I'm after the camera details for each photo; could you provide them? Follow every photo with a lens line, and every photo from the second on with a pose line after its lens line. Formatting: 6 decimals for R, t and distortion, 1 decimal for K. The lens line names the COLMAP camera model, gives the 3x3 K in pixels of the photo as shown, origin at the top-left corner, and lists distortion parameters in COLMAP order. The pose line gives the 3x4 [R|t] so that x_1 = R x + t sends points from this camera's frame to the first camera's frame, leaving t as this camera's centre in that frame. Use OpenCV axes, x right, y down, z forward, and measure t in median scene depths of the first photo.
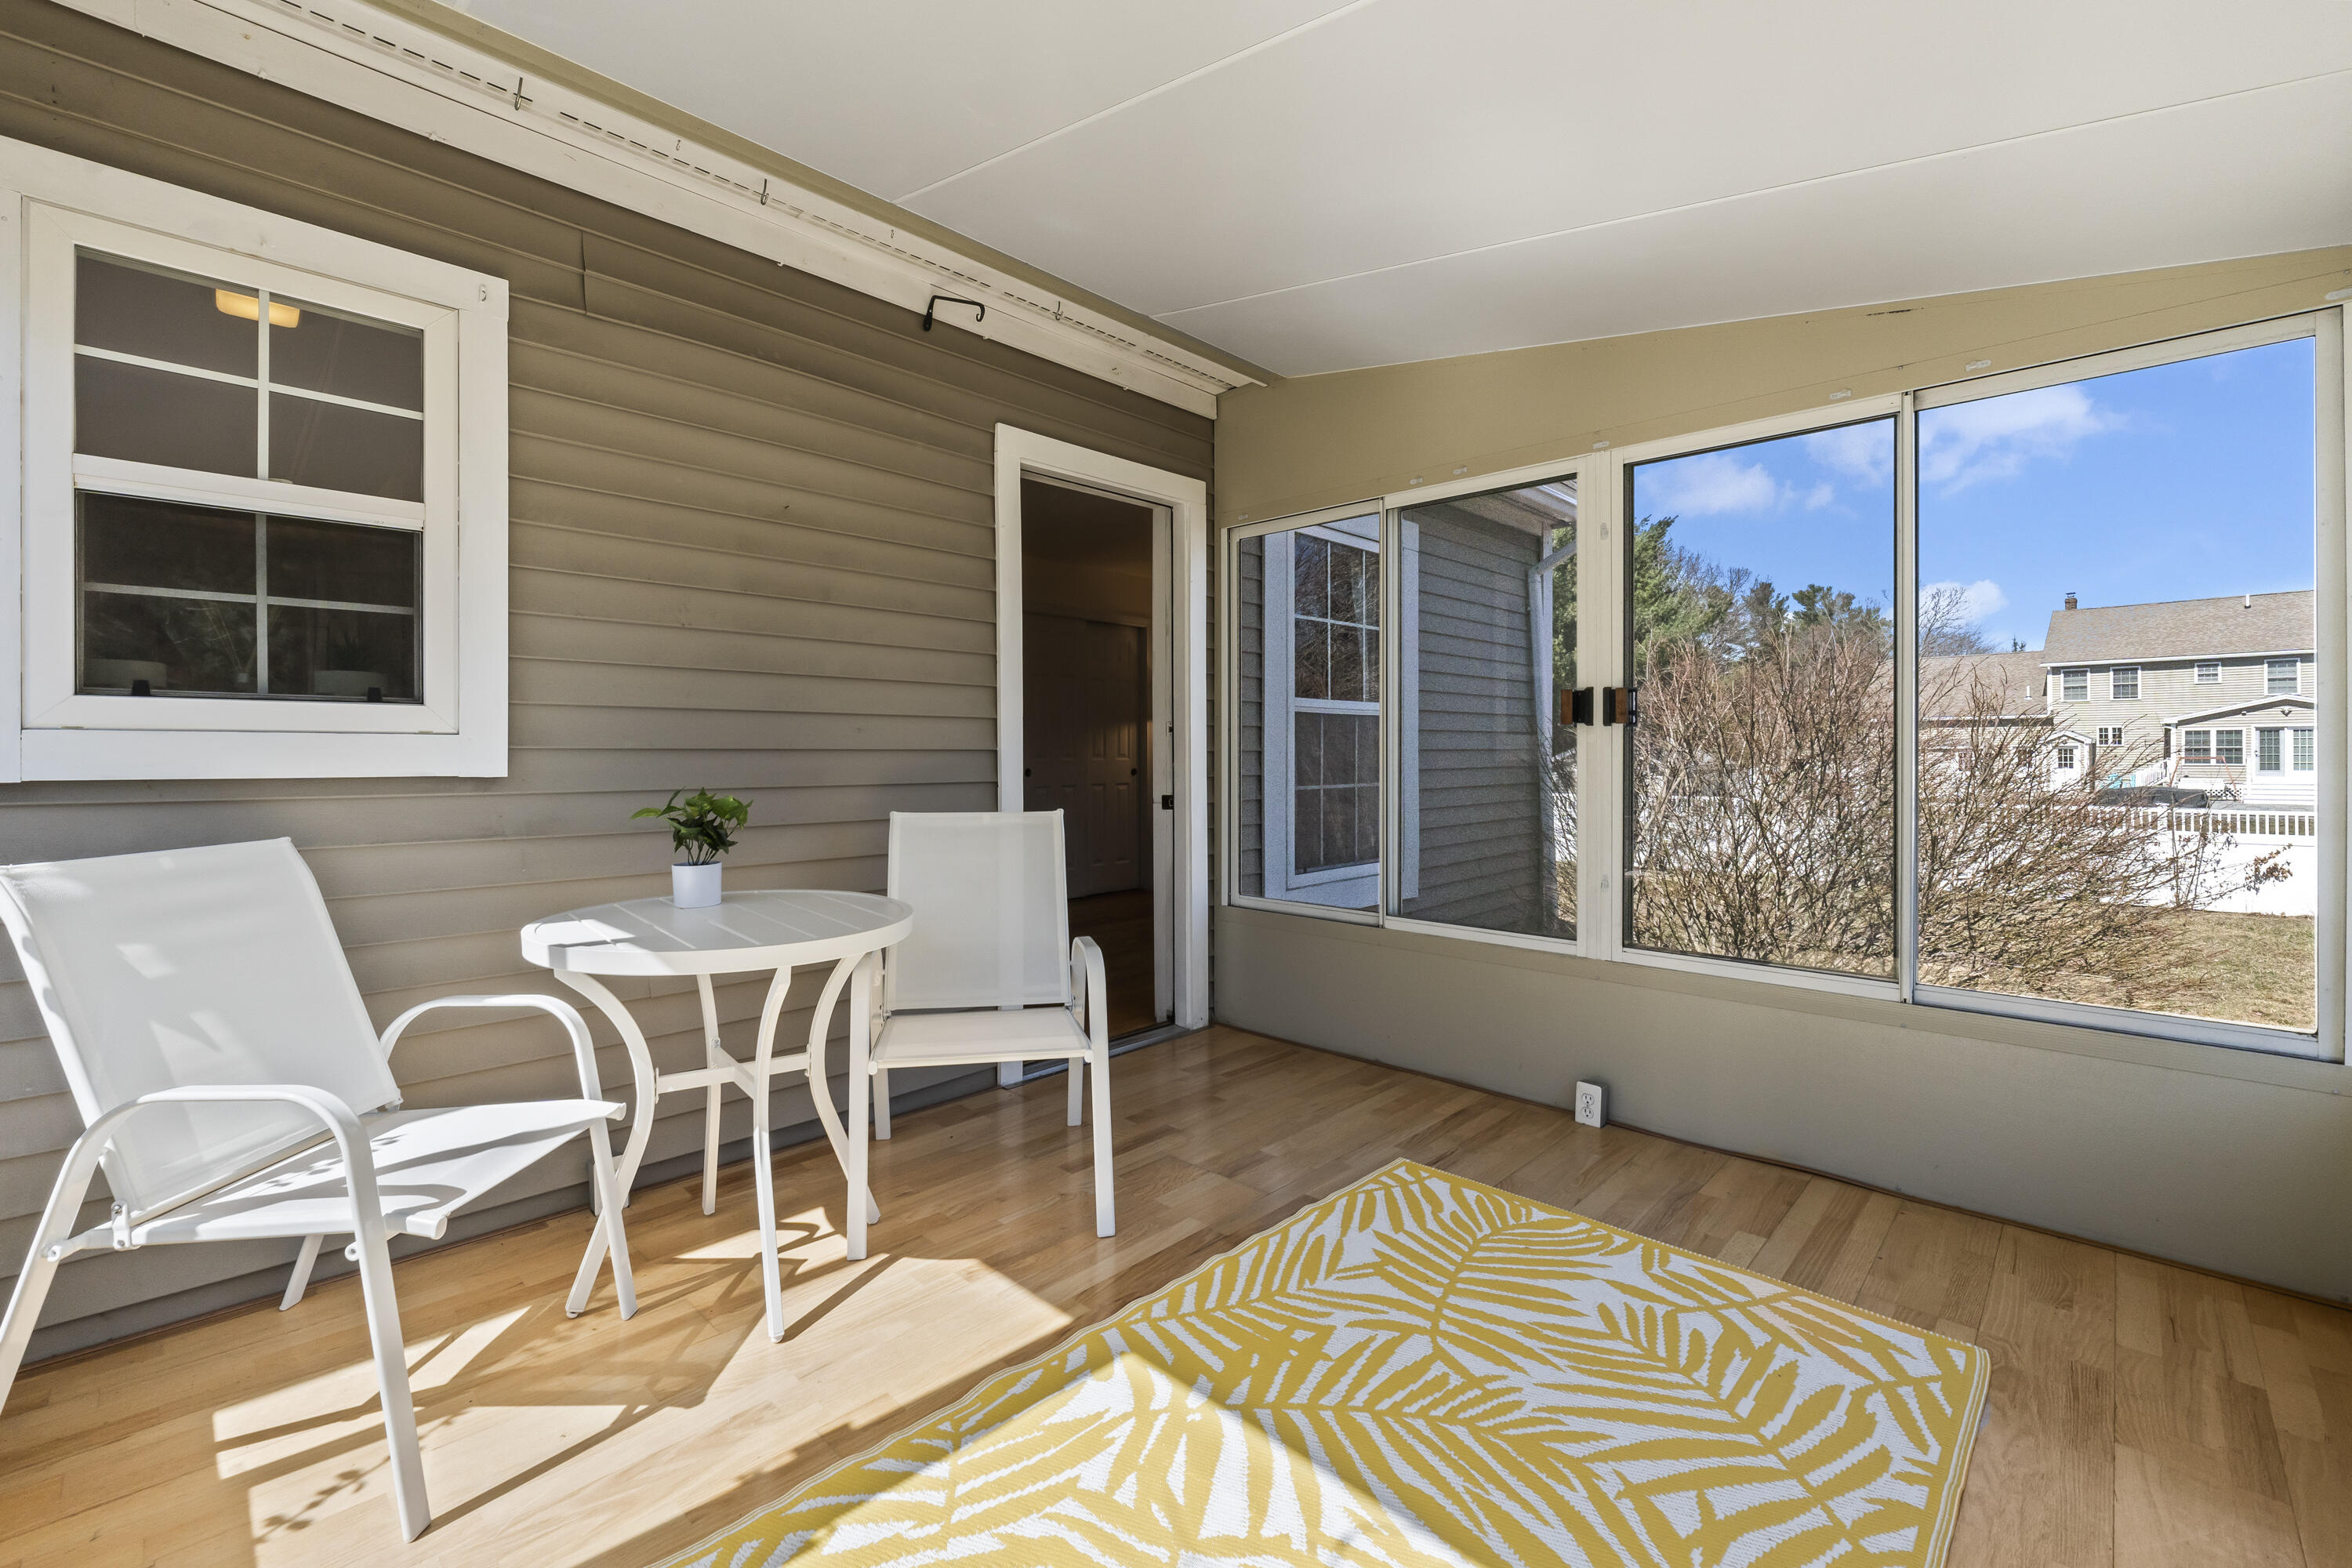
lens RADIAL K [[992.4, 0, 1178.1], [0, 992.4, 763.8], [0, 0, 1]] dist [-0.010092, 0.000893]
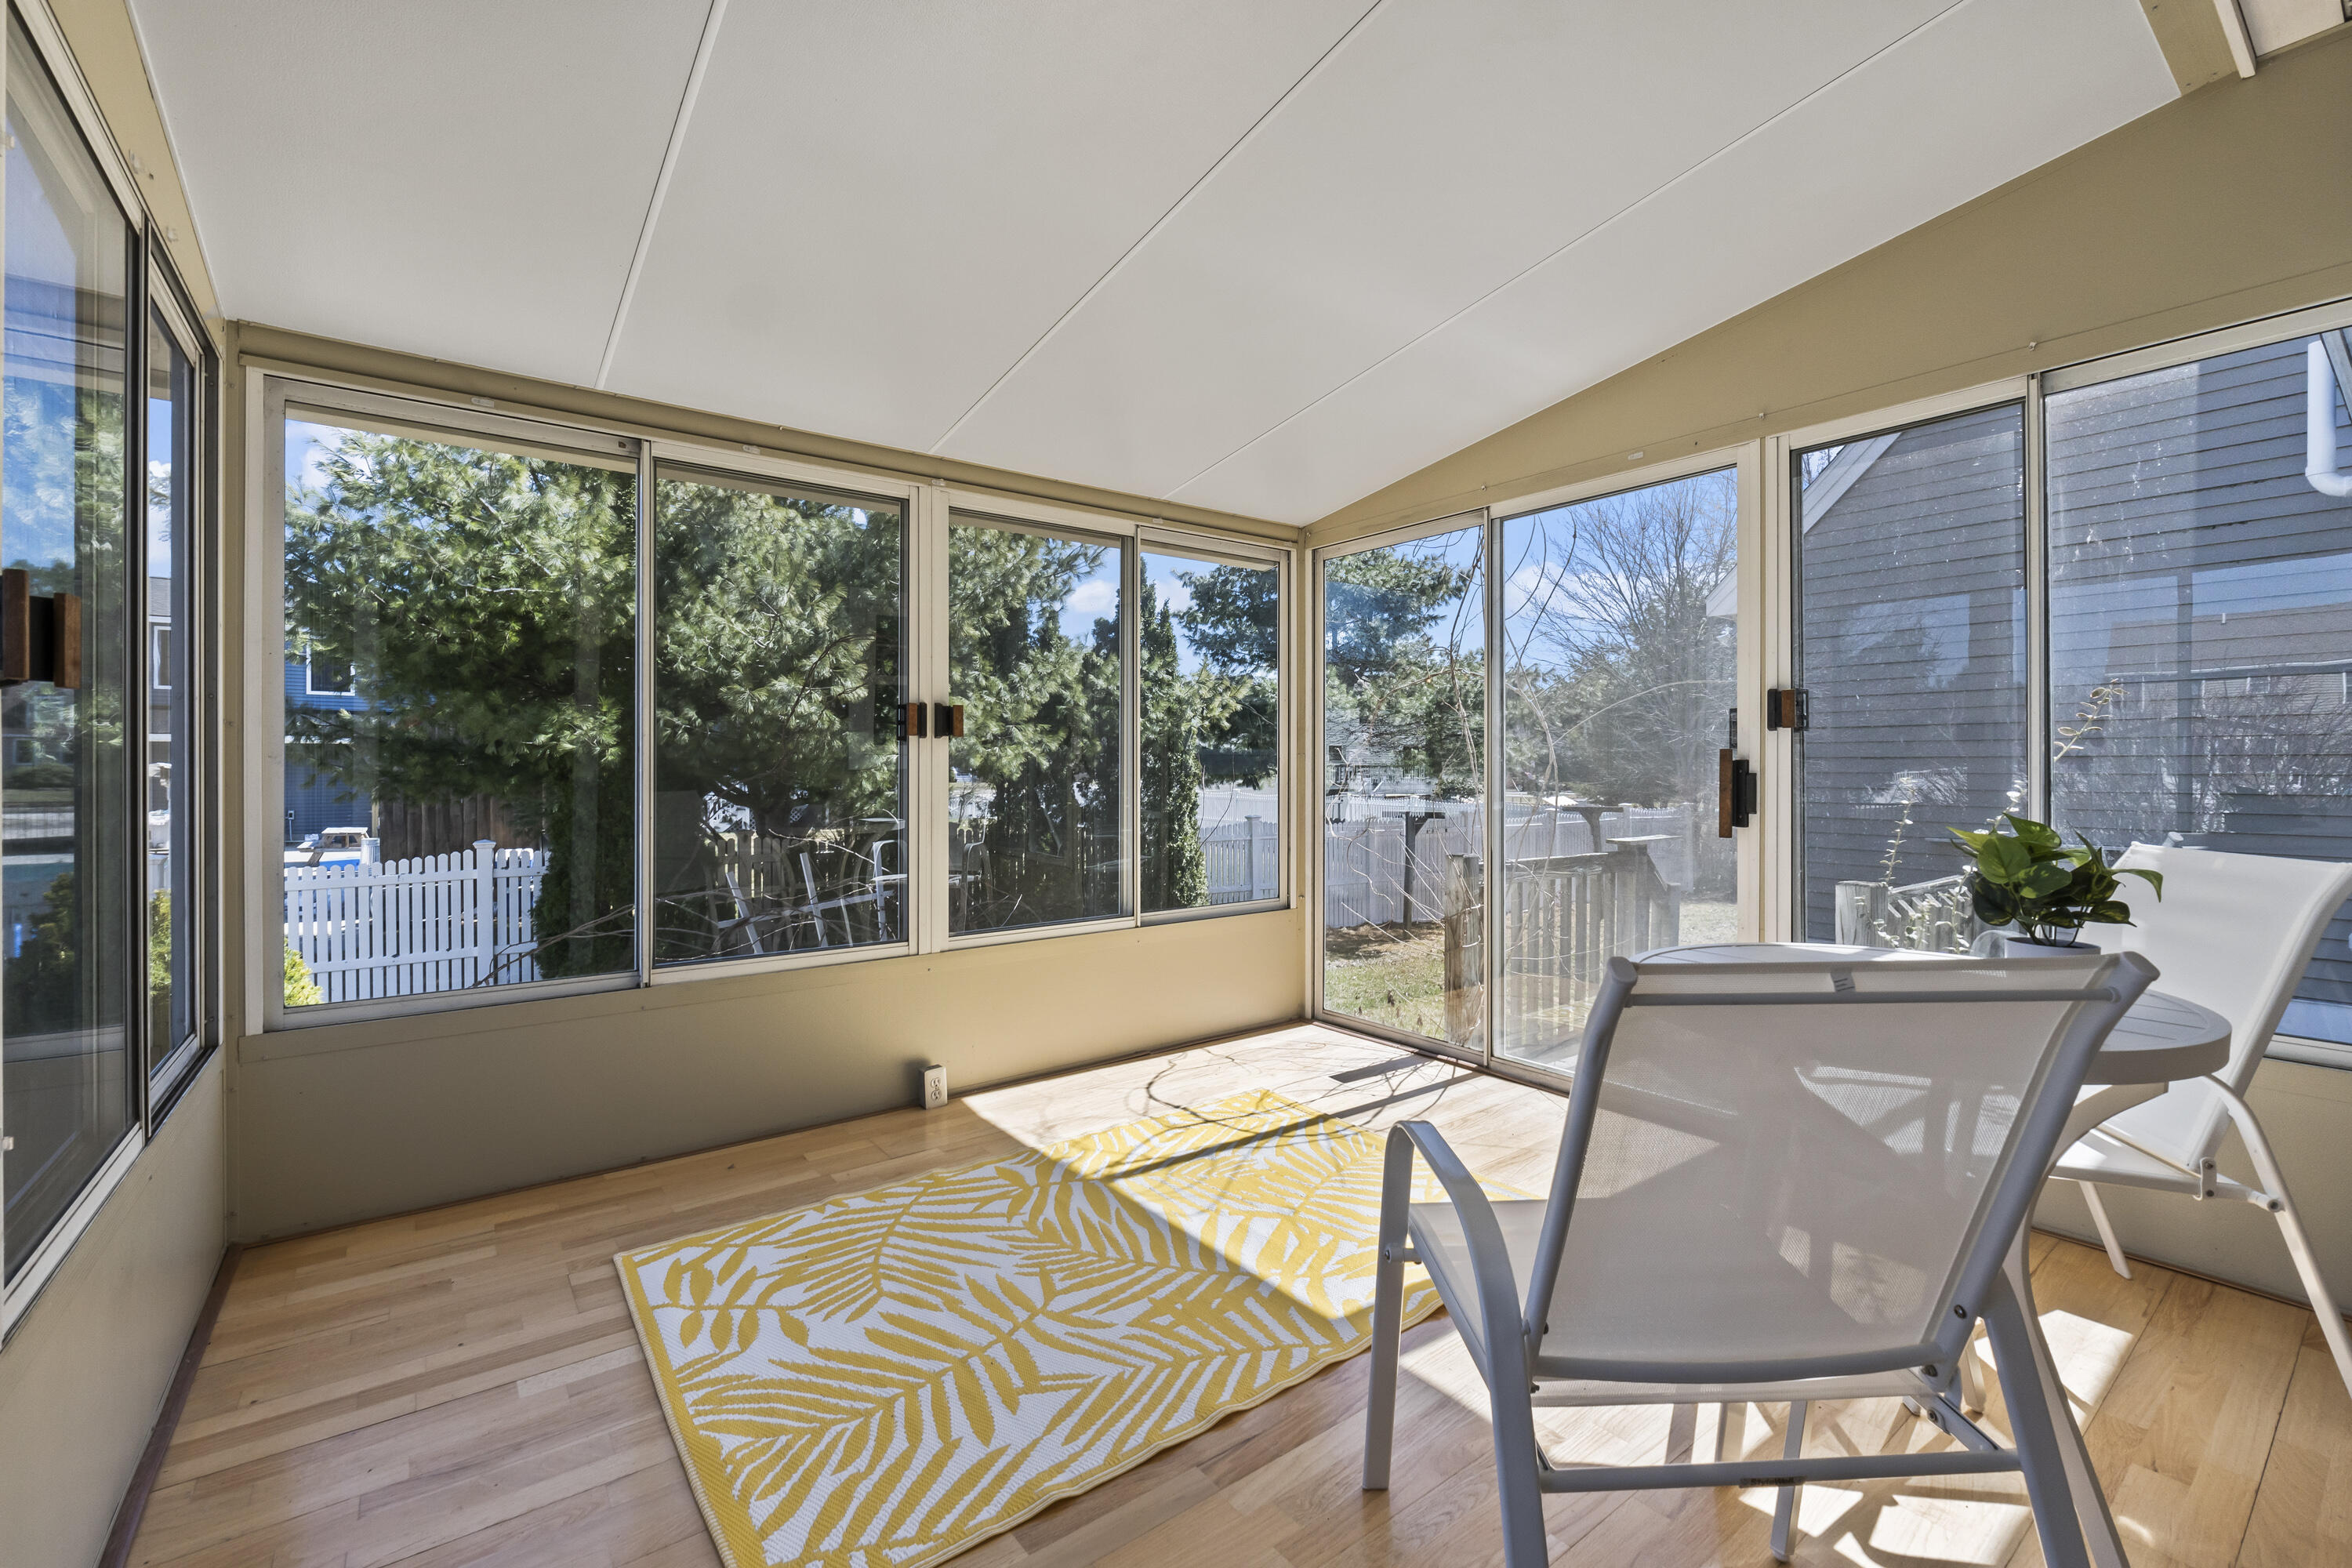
lens RADIAL K [[992.4, 0, 1187.1], [0, 992.4, 766.3], [0, 0, 1]] dist [-0.010092, 0.000893]
pose [[-0.988288, -0.002264, 0.152583, -0.057979], [0.000013, 0.999889, 0.014916, -0.022755], [-0.152600, 0.014743, -0.988178, 2.039071]]
